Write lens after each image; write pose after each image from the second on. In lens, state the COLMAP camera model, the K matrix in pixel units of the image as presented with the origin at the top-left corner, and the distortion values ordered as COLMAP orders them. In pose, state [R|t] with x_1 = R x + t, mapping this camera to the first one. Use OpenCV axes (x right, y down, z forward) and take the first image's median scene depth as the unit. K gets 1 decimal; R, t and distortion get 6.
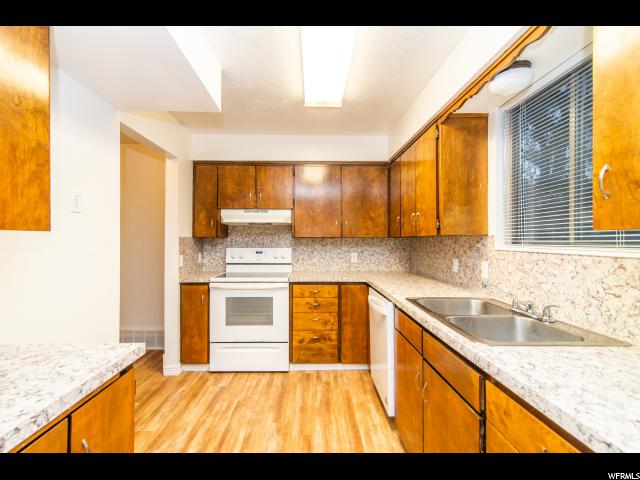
lens RADIAL K [[294.3, 0, 303.3], [0, 294.3, 238.0], [0, 0, 1]] dist [0.014198, 0.000990]
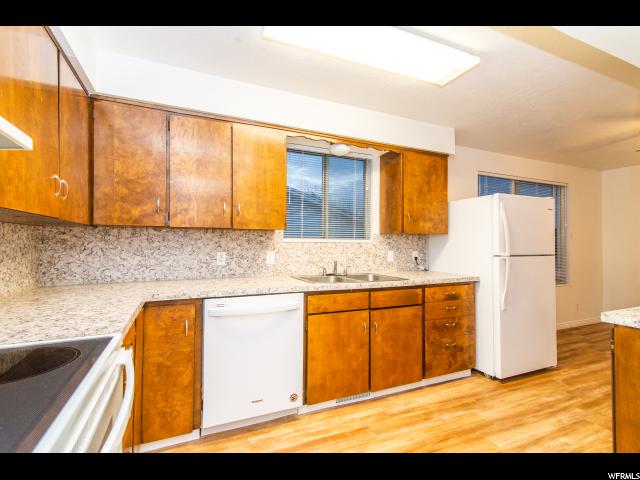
lens RADIAL K [[294.3, 0, 319.3], [0, 294.3, 242.5], [0, 0, 1]] dist [0.014198, 0.000990]
pose [[-0.387022, 0.003294, 0.922064, -0.473362], [-0.012106, 0.999889, -0.008654, 0.037050], [-0.921991, -0.014512, -0.386940, 0.956932]]
